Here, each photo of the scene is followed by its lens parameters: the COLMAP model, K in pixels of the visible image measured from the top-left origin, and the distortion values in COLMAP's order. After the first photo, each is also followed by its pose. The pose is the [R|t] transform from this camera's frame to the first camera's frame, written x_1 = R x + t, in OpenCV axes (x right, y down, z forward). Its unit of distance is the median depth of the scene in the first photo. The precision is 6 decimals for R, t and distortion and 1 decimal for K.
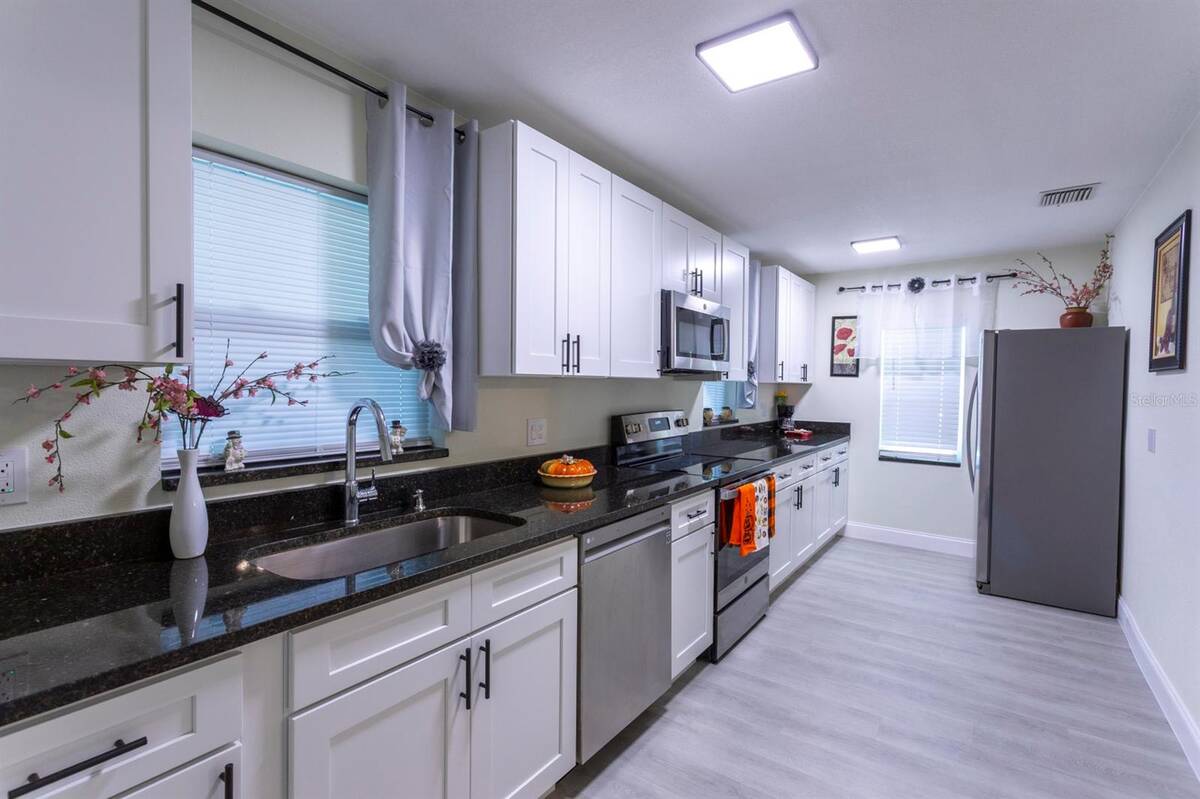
lens RADIAL K [[562.0, 0, 590.0], [0, 562.0, 386.8], [0, 0, 1]] dist [-0.001880, 0.001271]
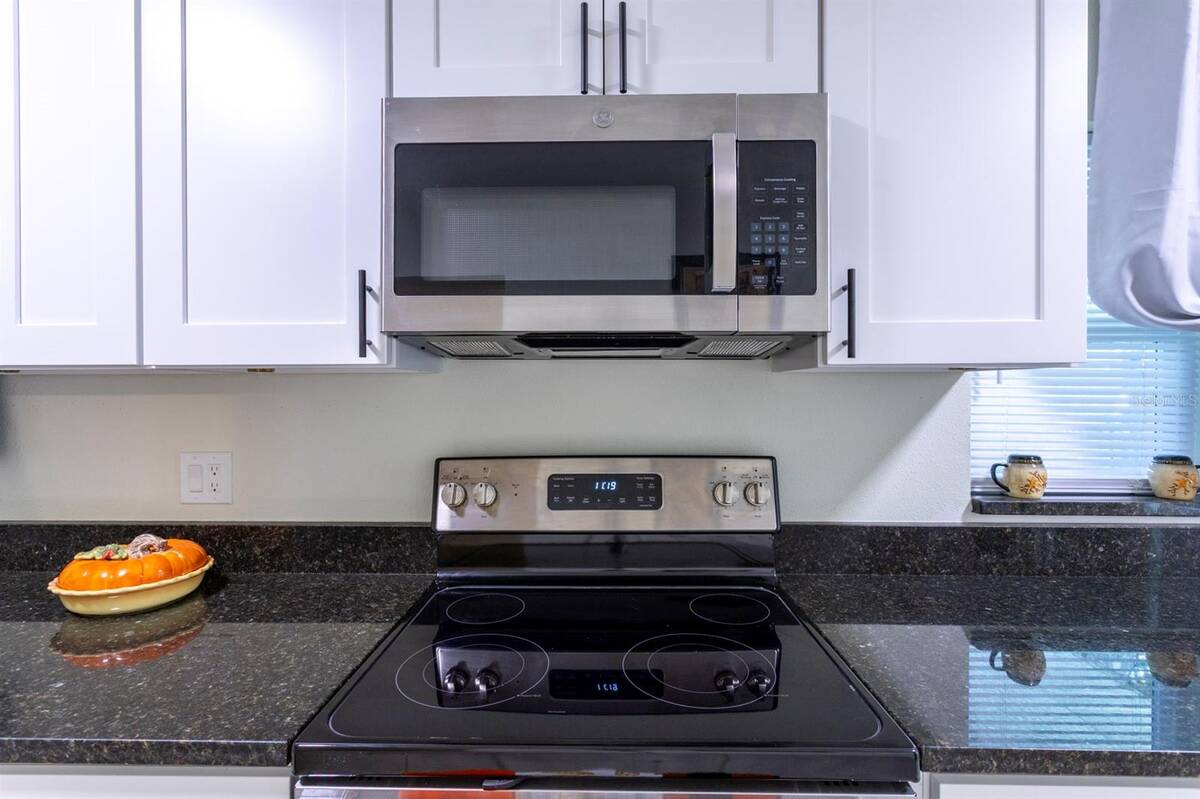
lens RADIAL K [[562.0, 0, 596.2], [0, 562.0, 390.6], [0, 0, 1]] dist [-0.001880, 0.001271]
pose [[0.570480, -0.007748, -0.821275, 0.732821], [0.004108, 0.999970, -0.006579, 0.005700], [0.821301, 0.000379, 0.570495, 1.366611]]
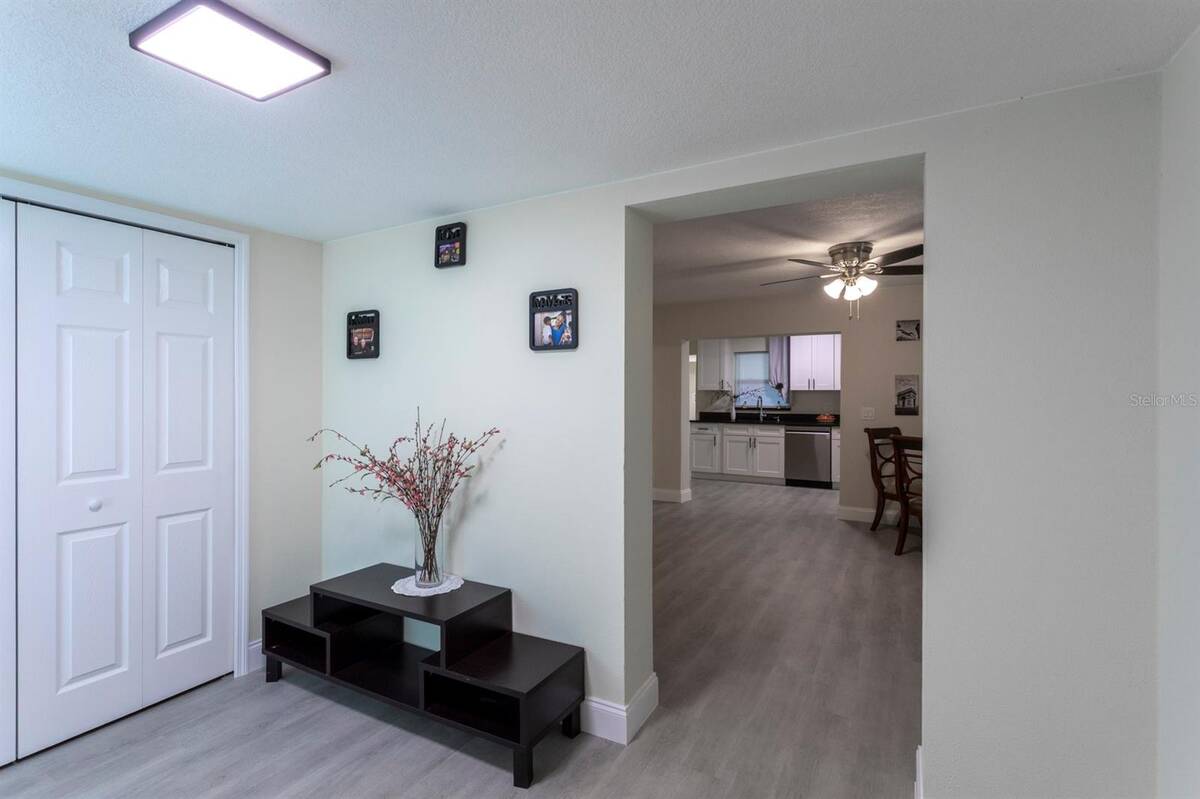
lens RADIAL K [[562.0, 0, 597.1], [0, 562.0, 397.9], [0, 0, 1]] dist [-0.001880, 0.001271]
pose [[0.126446, -0.004369, -0.991964, 4.028134], [-0.005444, 0.999972, -0.005098, 0.067564], [0.991959, 0.006045, 0.126419, -0.995393]]
